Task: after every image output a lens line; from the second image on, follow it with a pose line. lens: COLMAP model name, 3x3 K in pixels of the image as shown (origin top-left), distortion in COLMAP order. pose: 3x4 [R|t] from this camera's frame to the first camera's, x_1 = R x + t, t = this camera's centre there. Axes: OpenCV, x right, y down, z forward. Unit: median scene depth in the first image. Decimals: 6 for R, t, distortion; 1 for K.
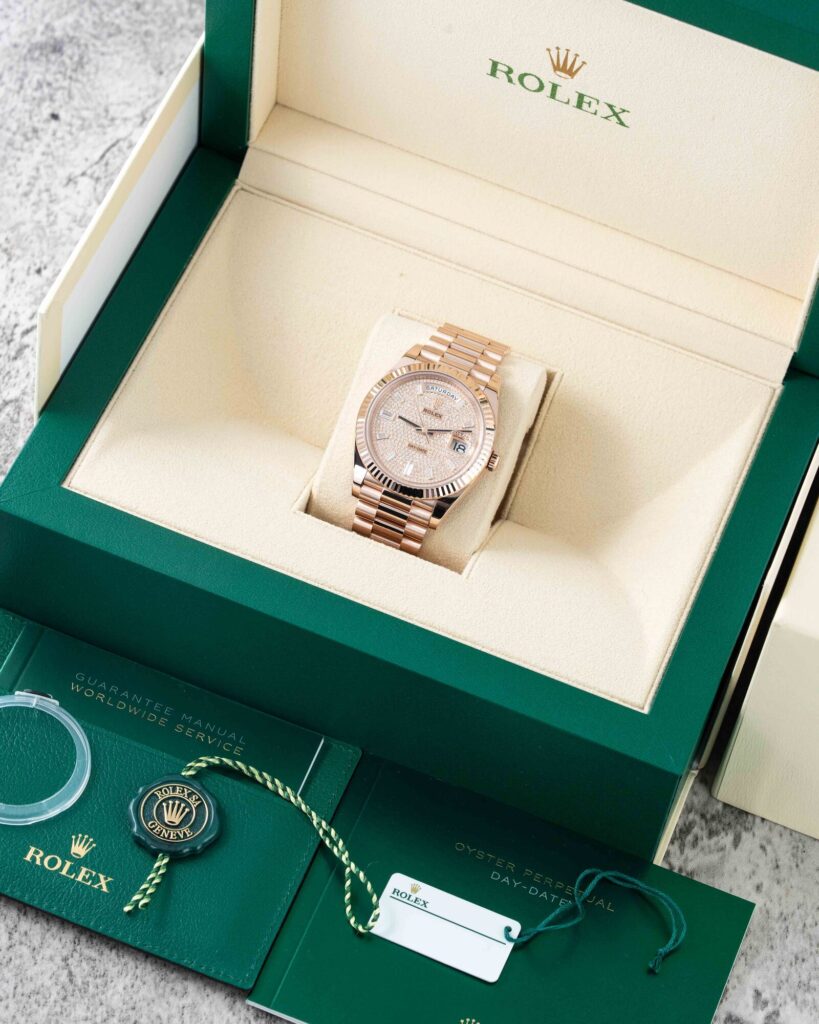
lens RADIAL K [[4938.9, 0, 409.5], [0, 4938.9, 512.0], [0, 0, 1]] dist [0.149006, -11.816627]
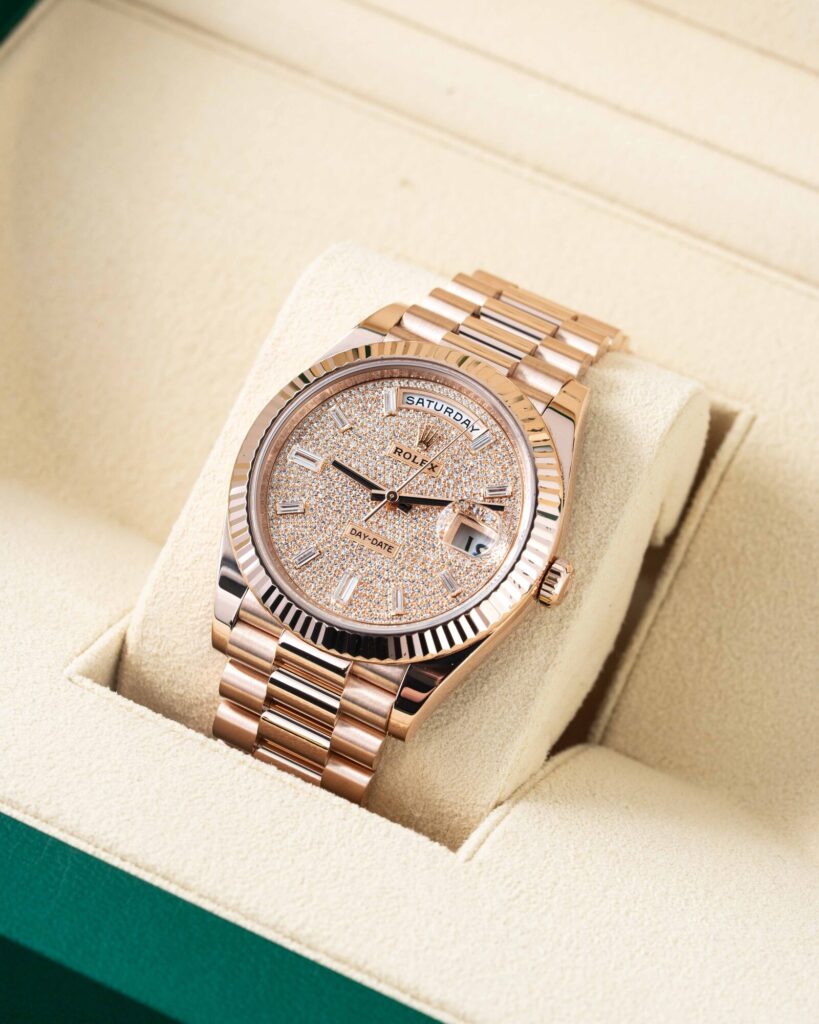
lens RADIAL K [[4938.9, 0, 409.5], [0, 4938.9, 512.0], [0, 0, 1]] dist [0.149006, -11.816627]
pose [[0.993908, 0.055133, -0.095431, 0.043815], [-0.064093, 0.993552, -0.093520, 0.023035], [0.089660, 0.099067, 0.991033, 0.585659]]
